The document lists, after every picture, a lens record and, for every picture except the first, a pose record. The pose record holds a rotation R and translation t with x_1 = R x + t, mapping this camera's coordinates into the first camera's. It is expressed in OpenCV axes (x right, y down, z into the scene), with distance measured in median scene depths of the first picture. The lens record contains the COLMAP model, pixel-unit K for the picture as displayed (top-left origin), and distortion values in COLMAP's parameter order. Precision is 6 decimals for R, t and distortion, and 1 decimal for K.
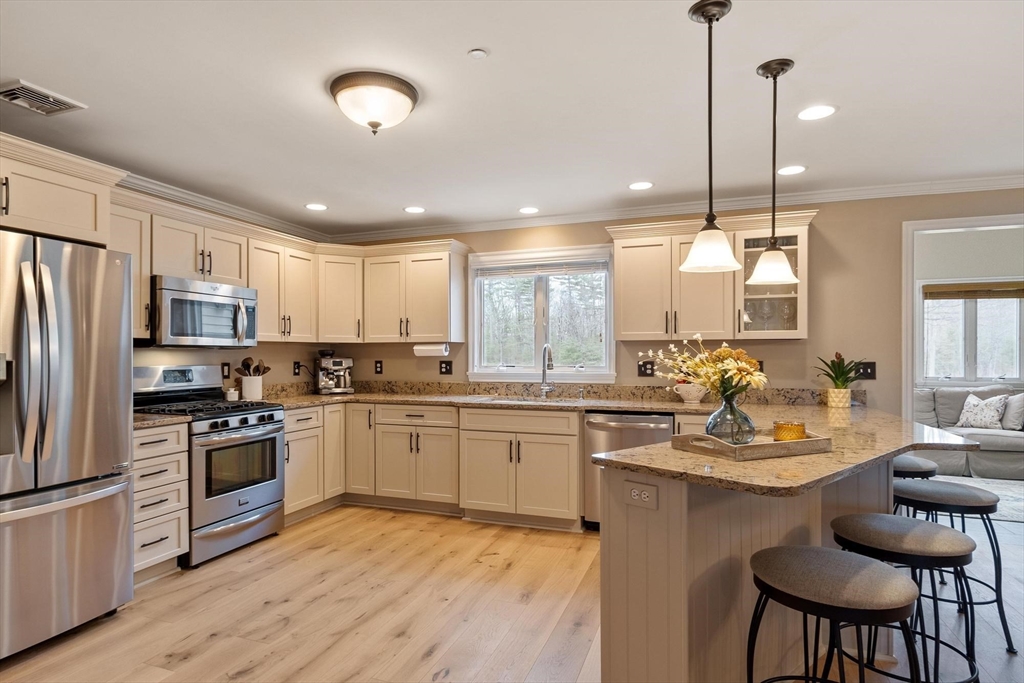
lens RADIAL K [[566.0, 0, 498.2], [0, 566.0, 356.2], [0, 0, 1]] dist [-0.000103, -0.000547]
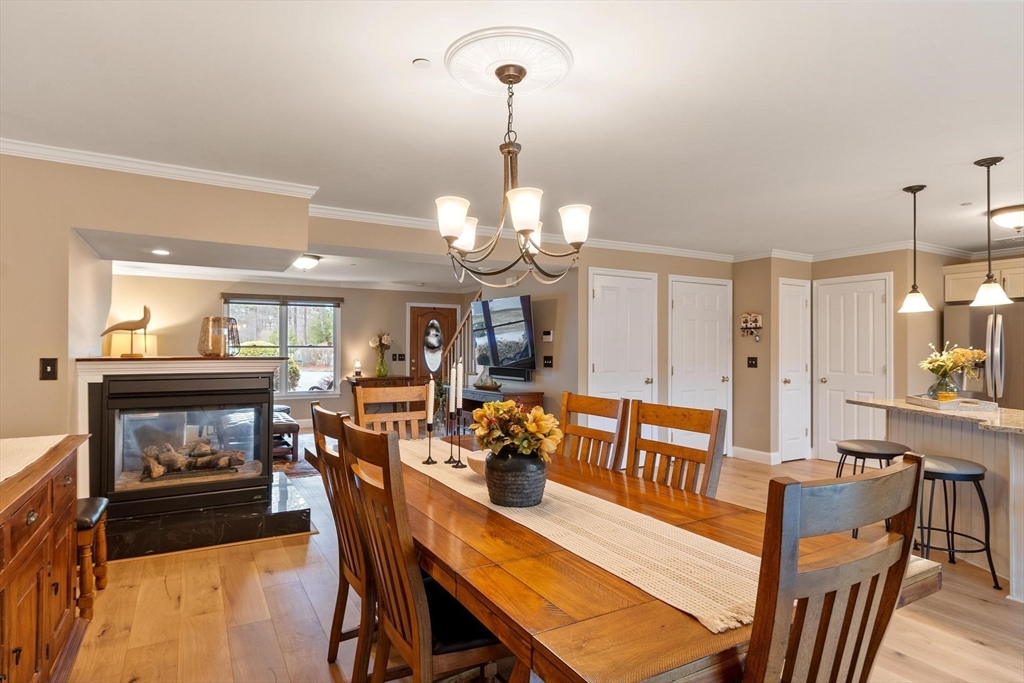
lens RADIAL K [[555.5, 0, 505.3], [0, 555.5, 344.6], [0, 0, 1]] dist [0.000758, -0.000286]
pose [[-0.643430, -0.011932, -0.765412, 1.131720], [-0.008758, 0.999928, -0.008225, -0.000640], [0.765455, 0.001411, -0.643488, 0.450327]]
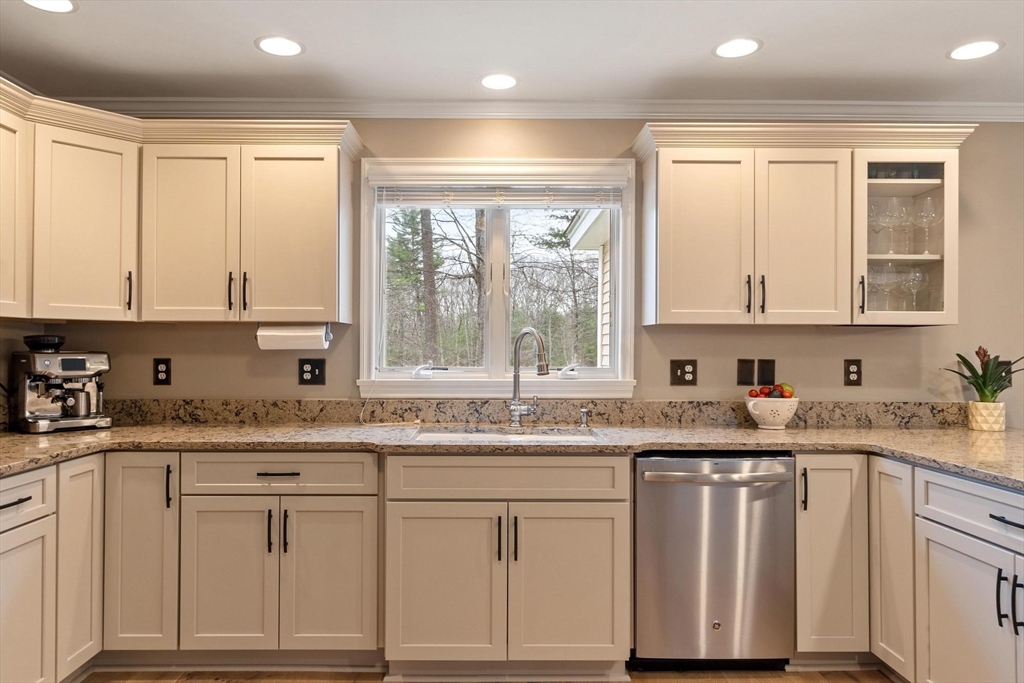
lens RADIAL K [[699.2, 0, 496.7], [0, 699.2, 340.8], [0, 0, 1]] dist [0.002313, 0.000353]
pose [[0.932442, 0.008270, 0.361224, -0.174965], [-0.003725, 0.999905, -0.013278, -0.000541], [-0.361300, 0.011035, 0.932384, 0.351100]]
